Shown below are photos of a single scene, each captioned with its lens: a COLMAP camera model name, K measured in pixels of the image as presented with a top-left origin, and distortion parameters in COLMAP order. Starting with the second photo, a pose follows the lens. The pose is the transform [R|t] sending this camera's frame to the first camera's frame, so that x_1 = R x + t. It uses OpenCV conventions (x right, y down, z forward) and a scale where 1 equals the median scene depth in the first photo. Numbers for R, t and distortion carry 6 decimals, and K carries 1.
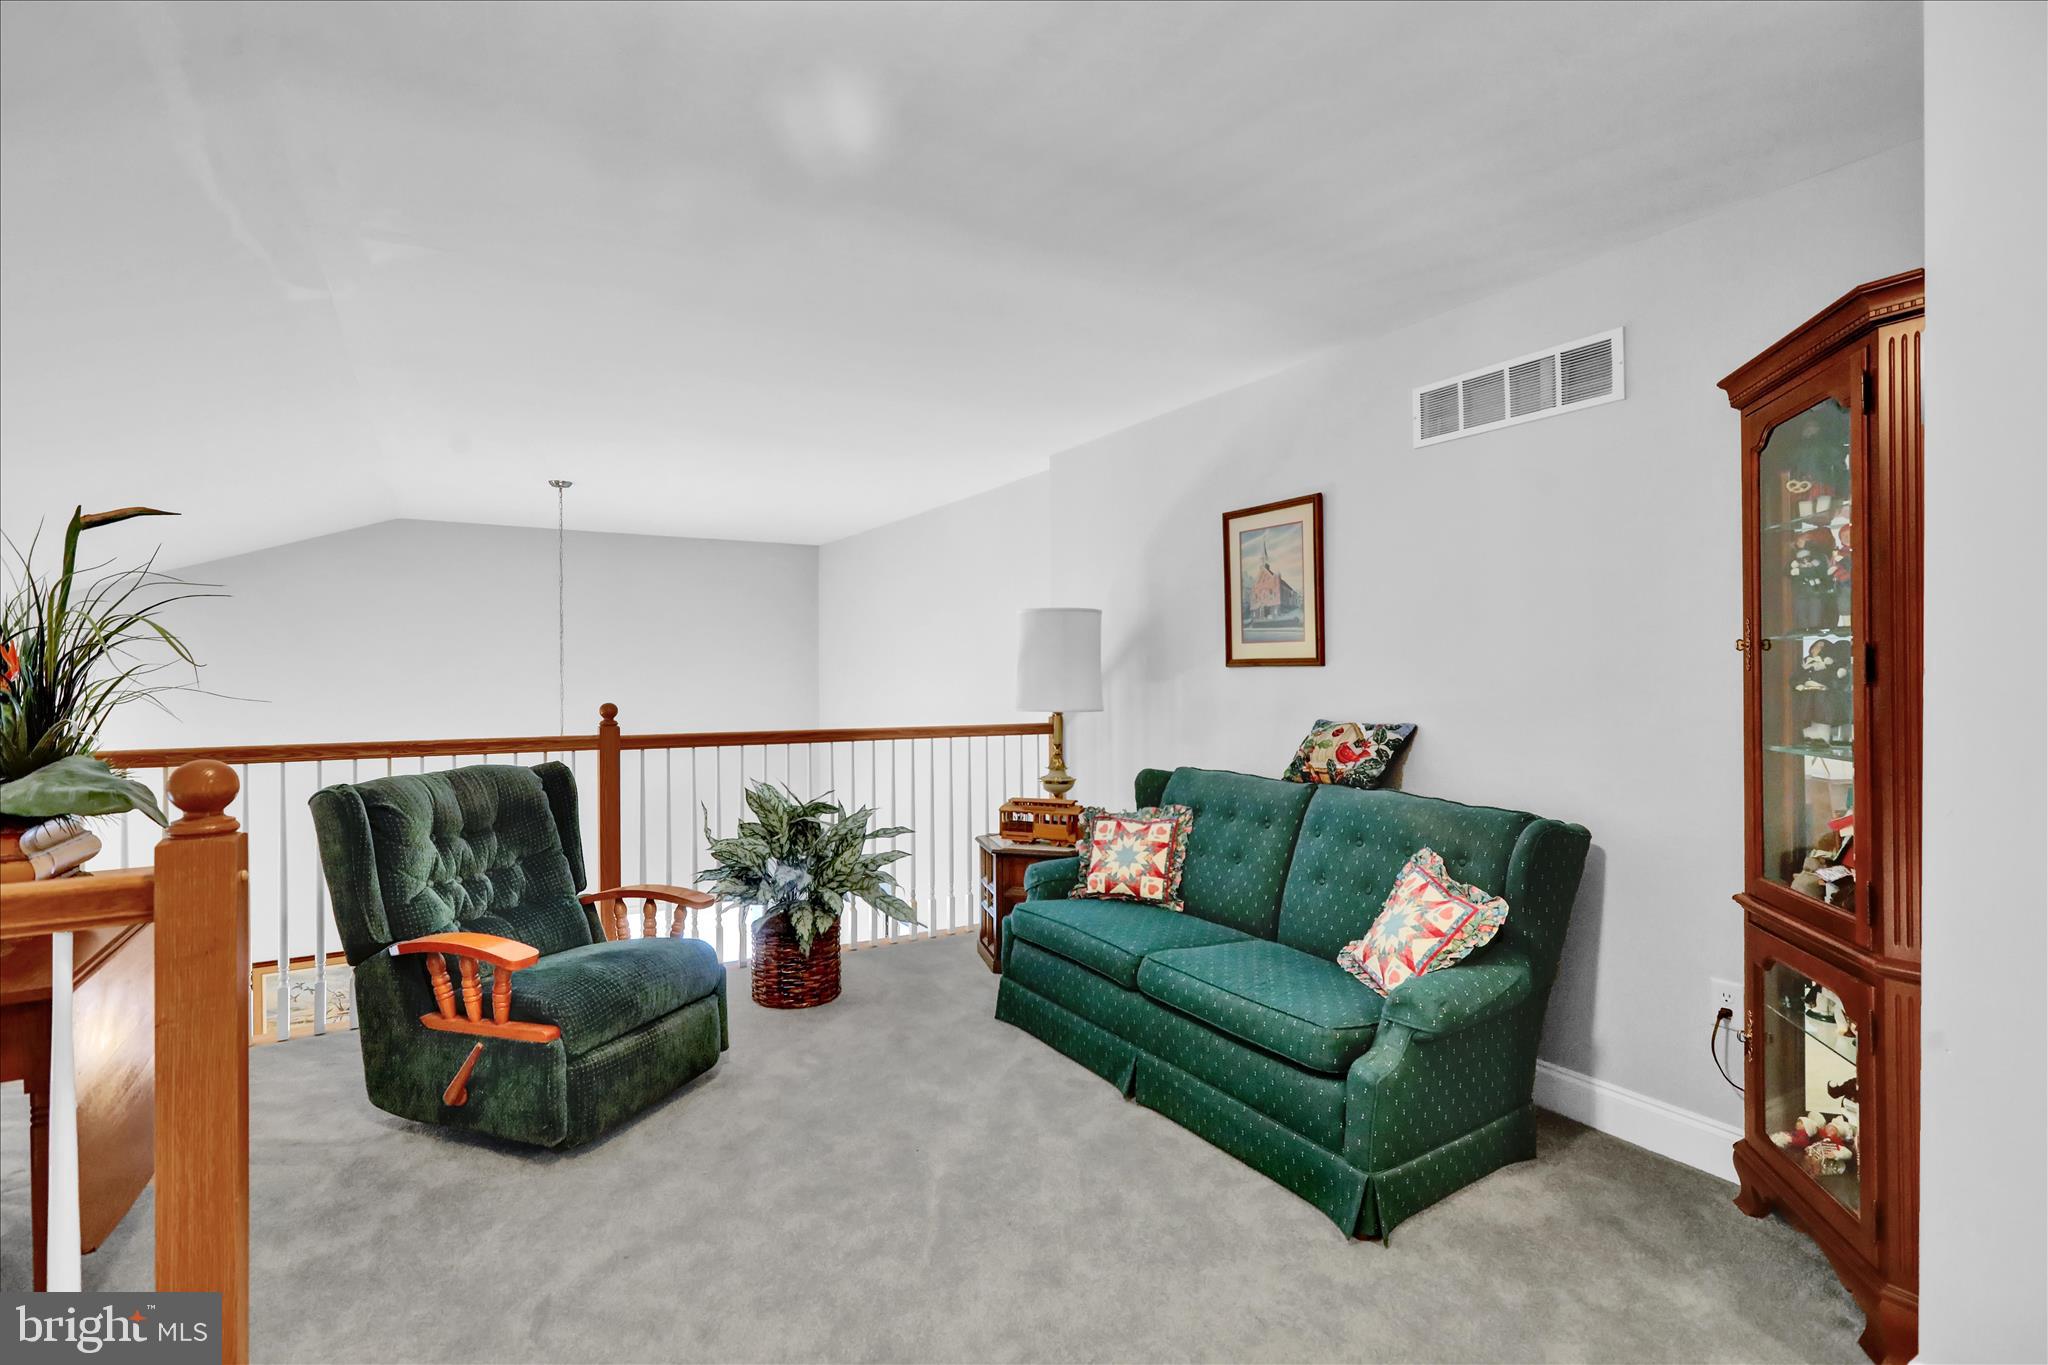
lens RADIAL K [[940.5, 0, 1019.8], [0, 940.5, 676.9], [0, 0, 1]] dist [0.000330, 0.000742]
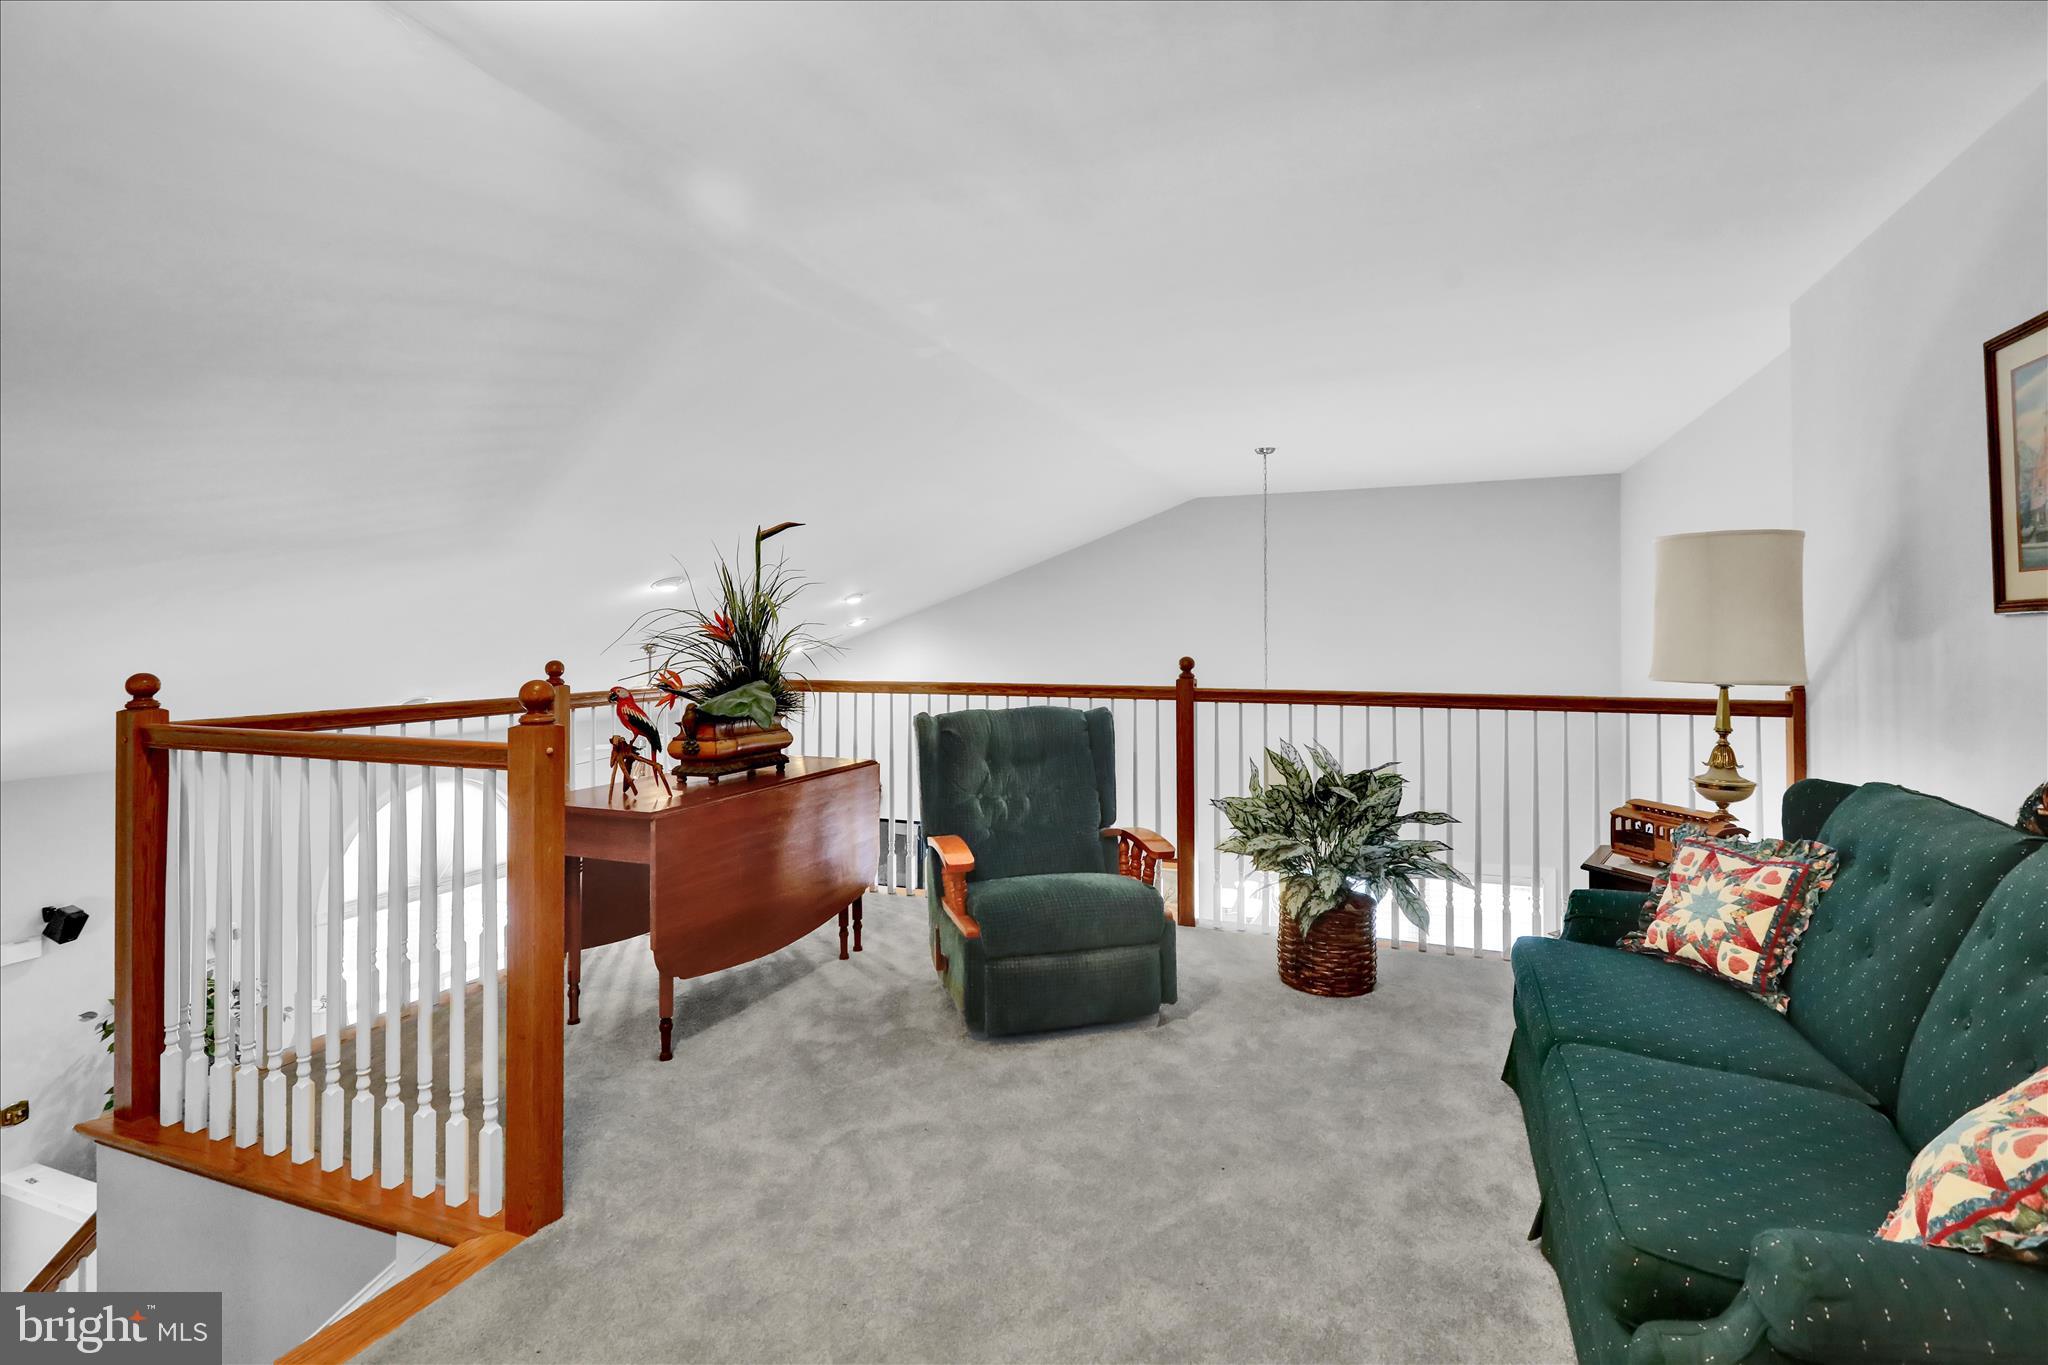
lens RADIAL K [[940.5, 0, 985.5], [0, 940.5, 631.9], [0, 0, 1]] dist [0.000330, 0.000742]
pose [[0.616913, -0.000159, -0.787031, 0.317906], [-0.000559, 1.000000, -0.000640, 0.000334], [0.787031, 0.000835, 0.616913, 0.197745]]
